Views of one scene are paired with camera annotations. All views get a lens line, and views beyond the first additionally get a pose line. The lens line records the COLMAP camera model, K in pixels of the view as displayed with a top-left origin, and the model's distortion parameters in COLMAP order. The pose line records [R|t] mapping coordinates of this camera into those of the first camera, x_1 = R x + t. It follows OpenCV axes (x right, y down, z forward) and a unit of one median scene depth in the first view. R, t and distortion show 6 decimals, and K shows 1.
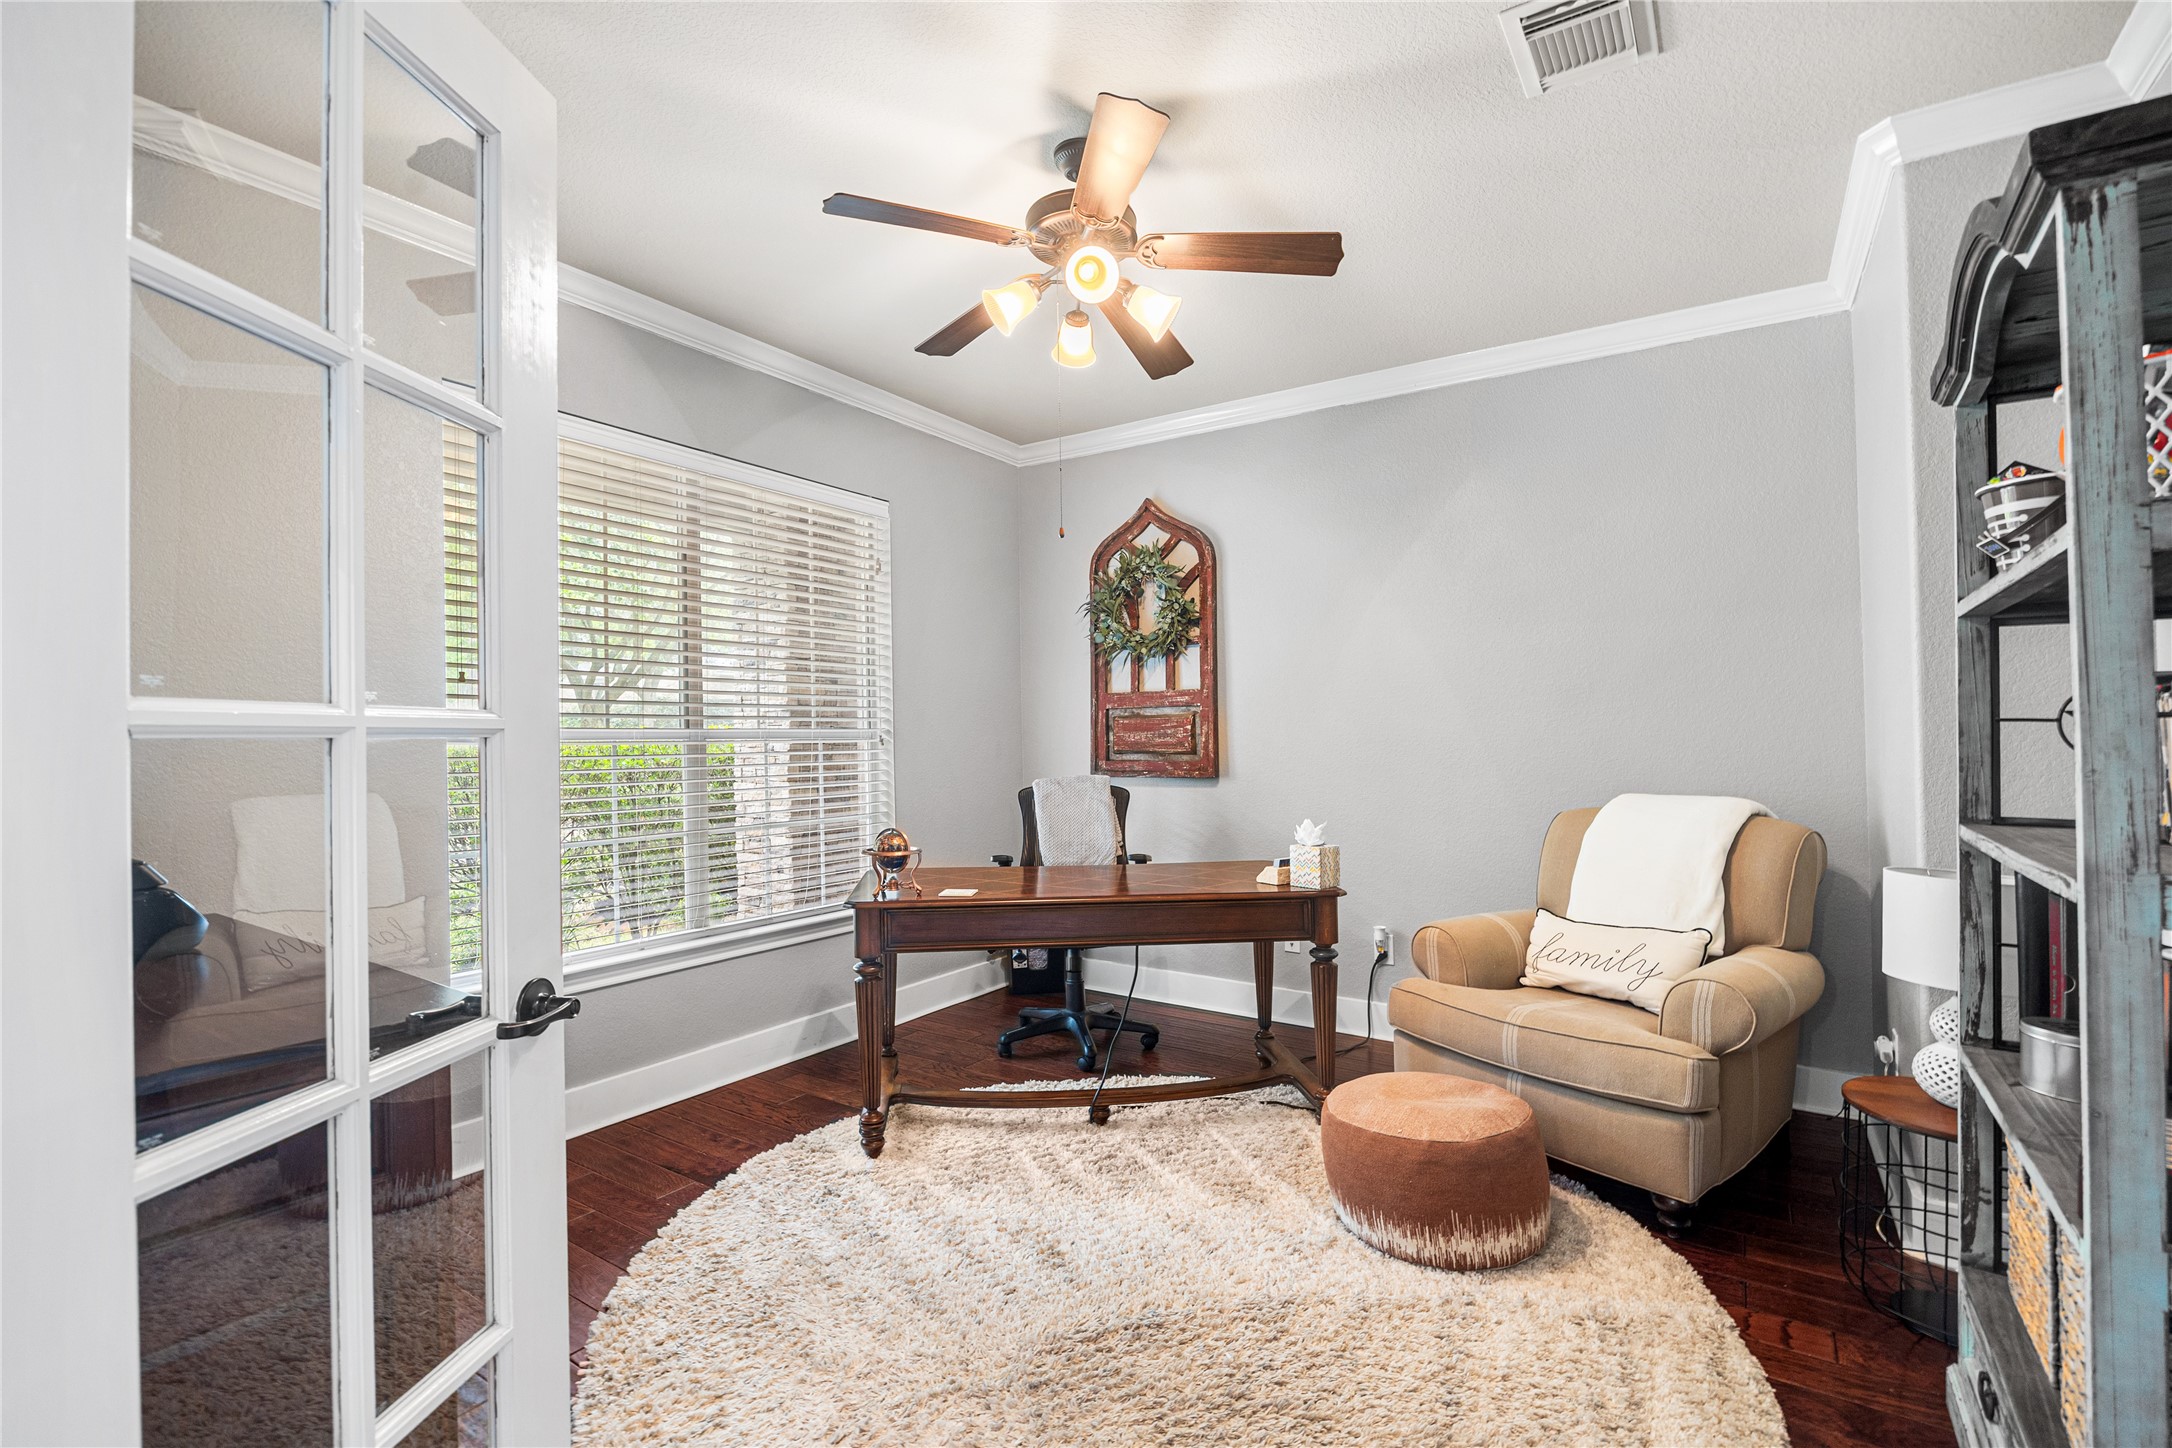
lens RADIAL K [[995.0, 0, 1086.5], [0, 995.0, 725.9], [0, 0, 1]] dist [-0.000424, -0.000014]
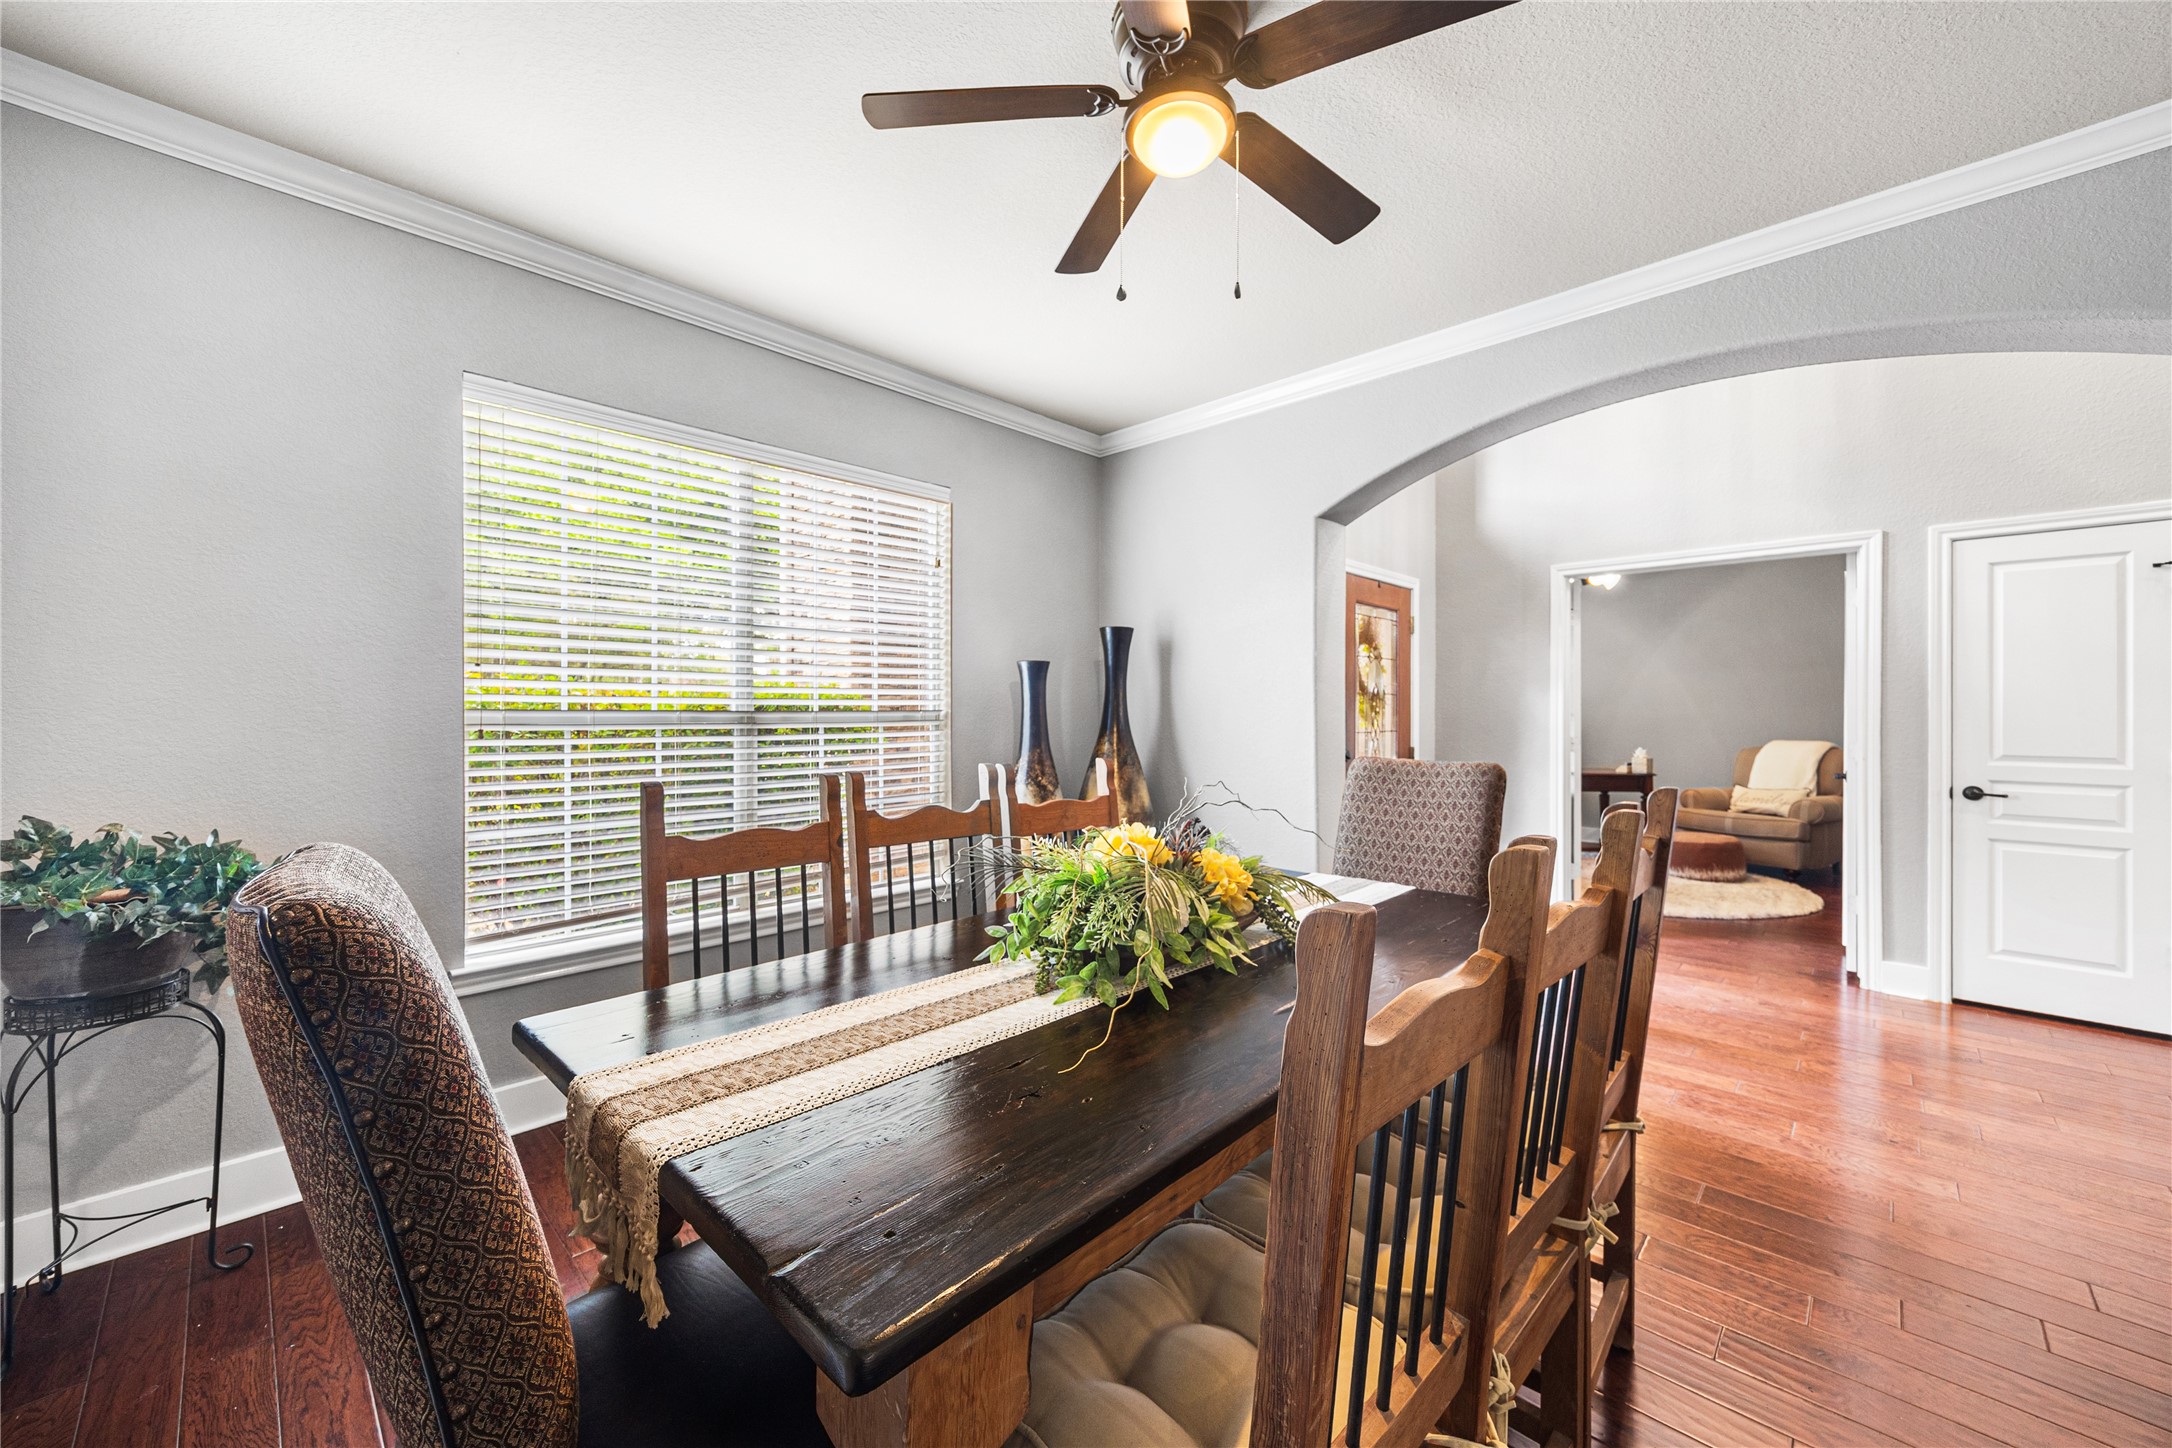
lens RADIAL K [[841.4, 0, 1084.5], [0, 841.4, 720.3], [0, 0, 1]] dist [0.001677, -0.000521]
pose [[0.984500, 0.011343, -0.175016, -0.866361], [-0.007529, 0.999720, 0.022442, -0.019005], [0.175222, -0.020777, 0.984310, -1.511039]]
